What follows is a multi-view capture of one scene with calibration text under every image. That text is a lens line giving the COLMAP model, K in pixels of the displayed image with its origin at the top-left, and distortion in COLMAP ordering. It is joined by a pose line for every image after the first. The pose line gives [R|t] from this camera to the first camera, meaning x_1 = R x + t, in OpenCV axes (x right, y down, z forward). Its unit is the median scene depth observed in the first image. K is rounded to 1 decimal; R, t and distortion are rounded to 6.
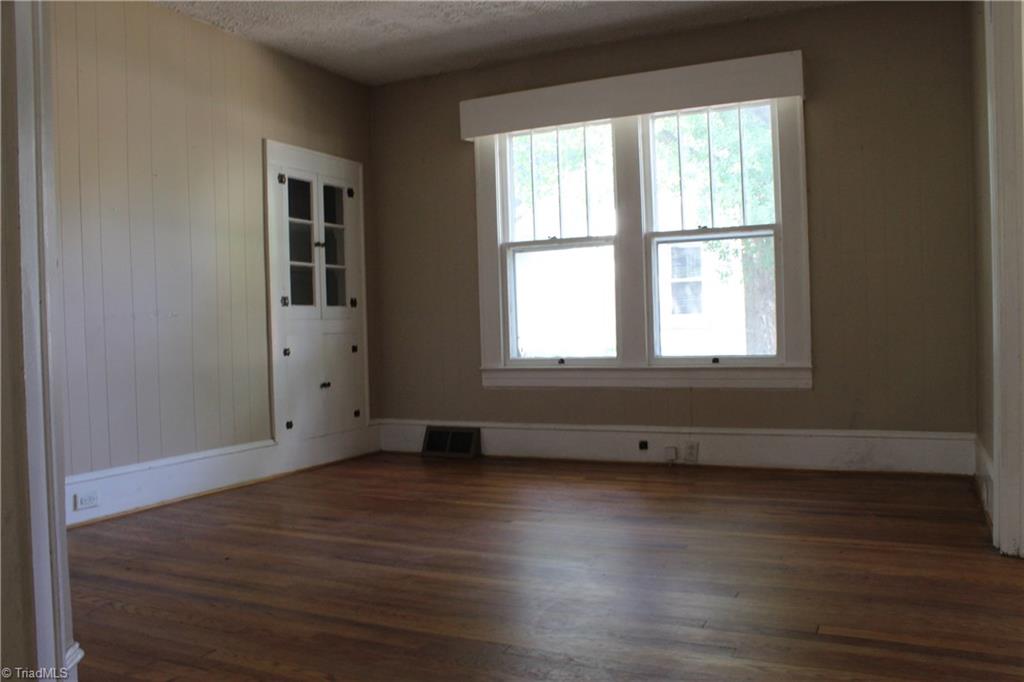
lens RADIAL K [[846.1, 0, 512.0], [0, 846.1, 341.0], [0, 0, 1]] dist [-0.118159, 0.007575]
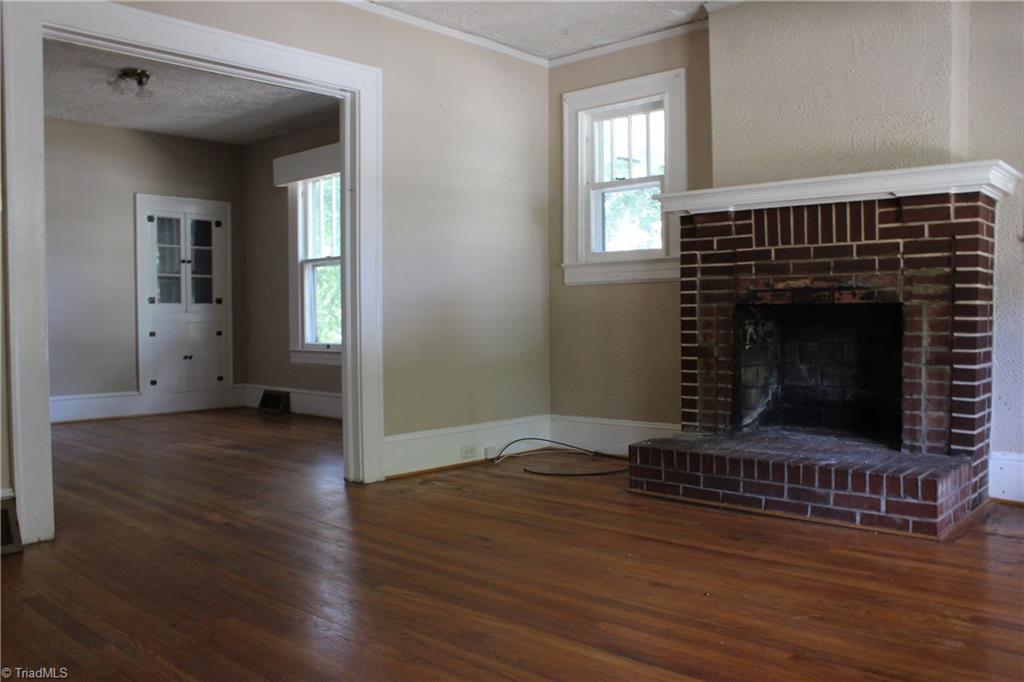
lens RADIAL K [[846.1, 0, 512.0], [0, 846.1, 341.0], [0, 0, 1]] dist [-0.118159, 0.007575]
pose [[0.960018, 0.029623, -0.278368, 0.704290], [-0.025719, 0.999513, 0.017668, -0.015875], [0.278756, -0.009803, 0.960312, -0.226296]]
